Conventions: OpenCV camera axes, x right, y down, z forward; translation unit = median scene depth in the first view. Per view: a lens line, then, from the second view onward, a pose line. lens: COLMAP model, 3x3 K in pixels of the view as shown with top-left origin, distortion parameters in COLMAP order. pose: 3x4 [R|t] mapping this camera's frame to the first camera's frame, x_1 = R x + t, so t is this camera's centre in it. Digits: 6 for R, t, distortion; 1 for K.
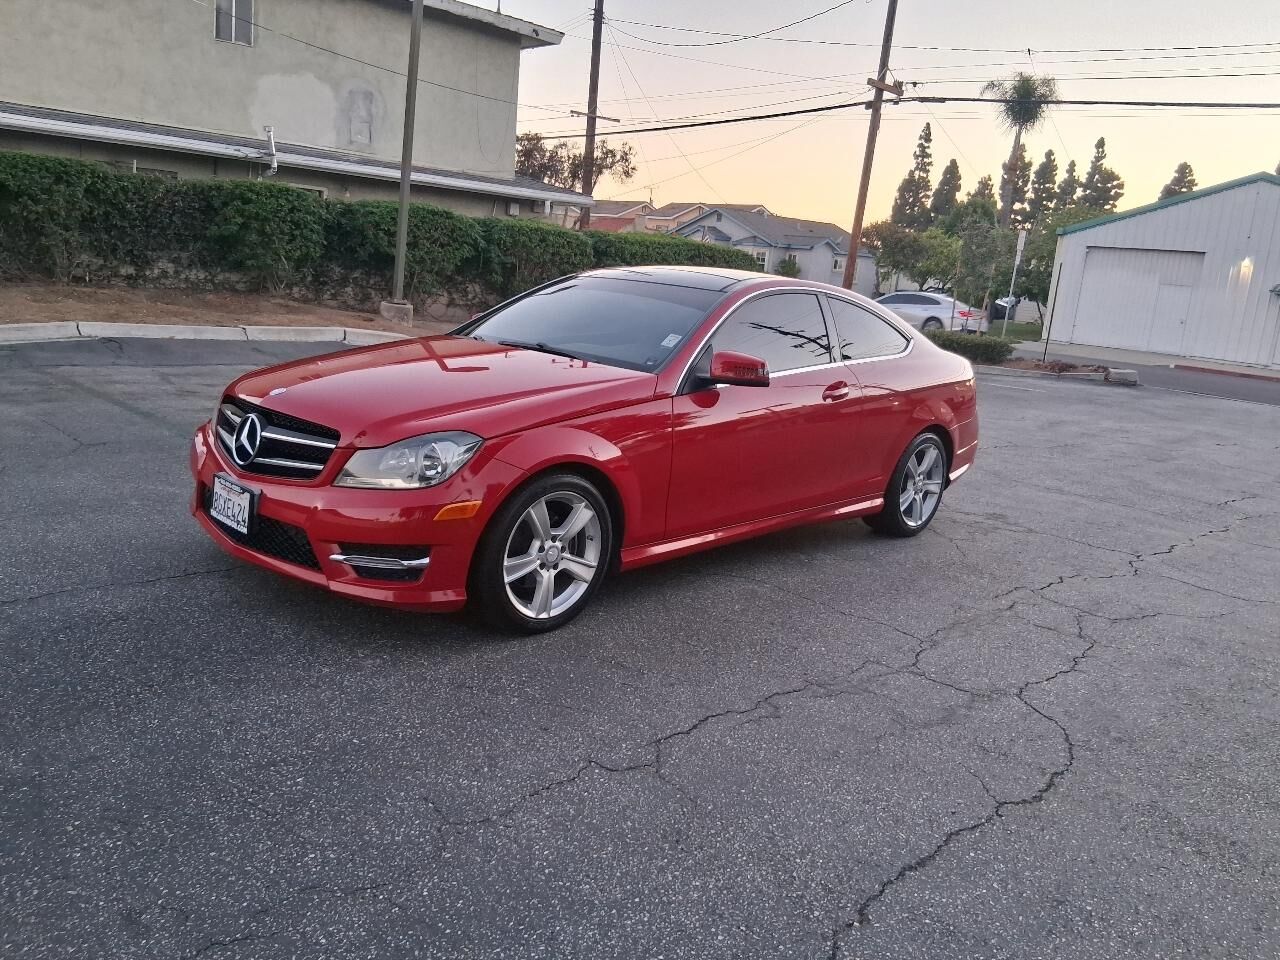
lens RADIAL K [[973.7, 0, 635.7], [0, 973.7, 483.8], [0, 0, 1]] dist [0.090979, -0.179532]
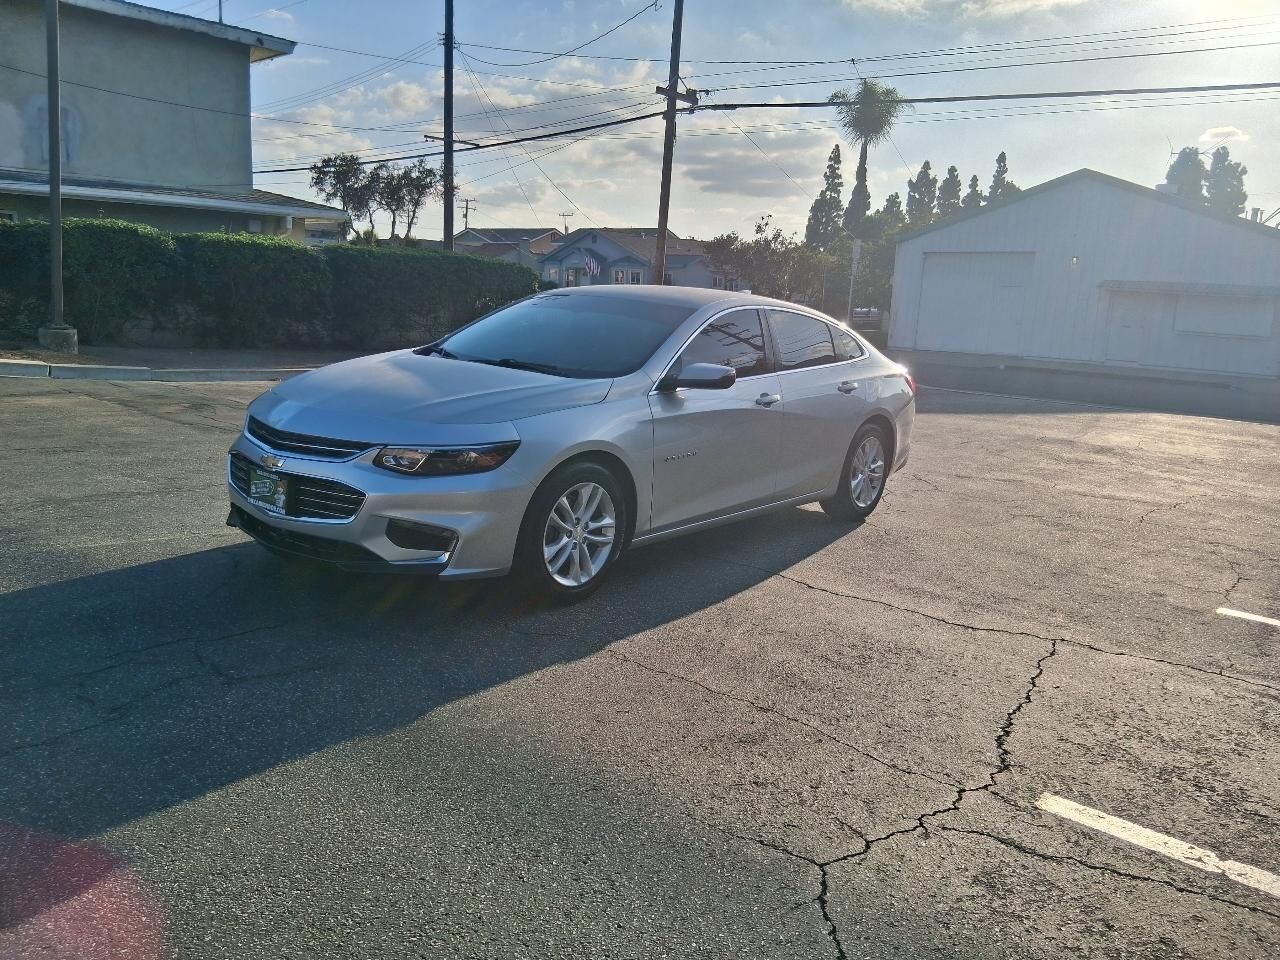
lens RADIAL K [[960.5, 0, 641.5], [0, 960.5, 476.1], [0, 0, 1]] dist [0.102700, -0.184910]
pose [[0.997205, -0.048682, 0.056682, 0.114992], [0.050428, 0.998283, -0.029792, 0.003283], [-0.055135, 0.032568, 0.997948, 0.035772]]
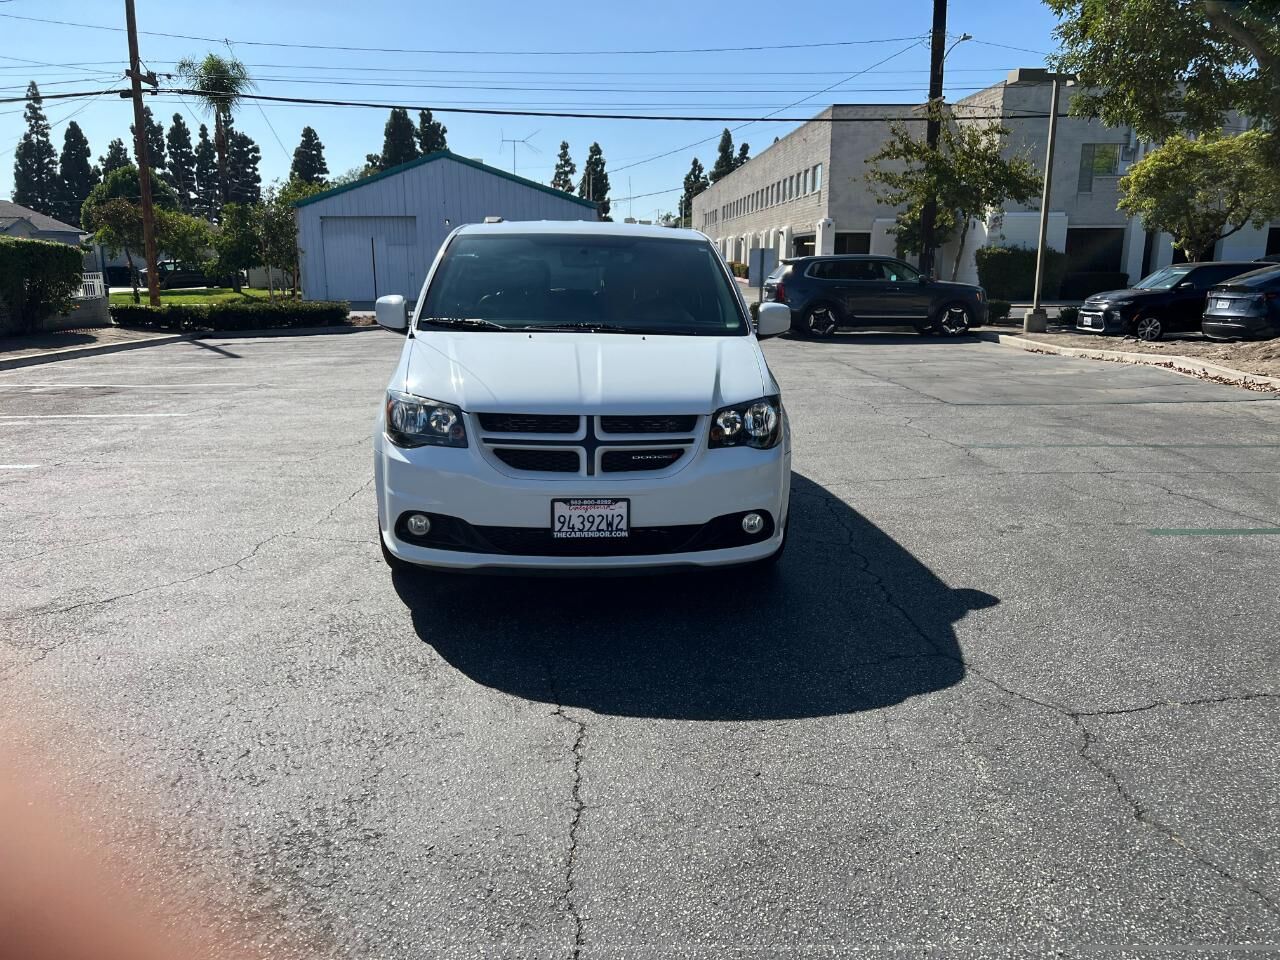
lens RADIAL K [[958.8, 0, 655.6], [0, 958.8, 470.5], [0, 0, 1]] dist [0.048236, -0.063346]
pose [[0.672930, -0.238662, 0.700147, -0.156557], [0.217698, 0.968499, 0.120901, -0.004541], [-0.706946, 0.071063, 0.703688, -0.060475]]
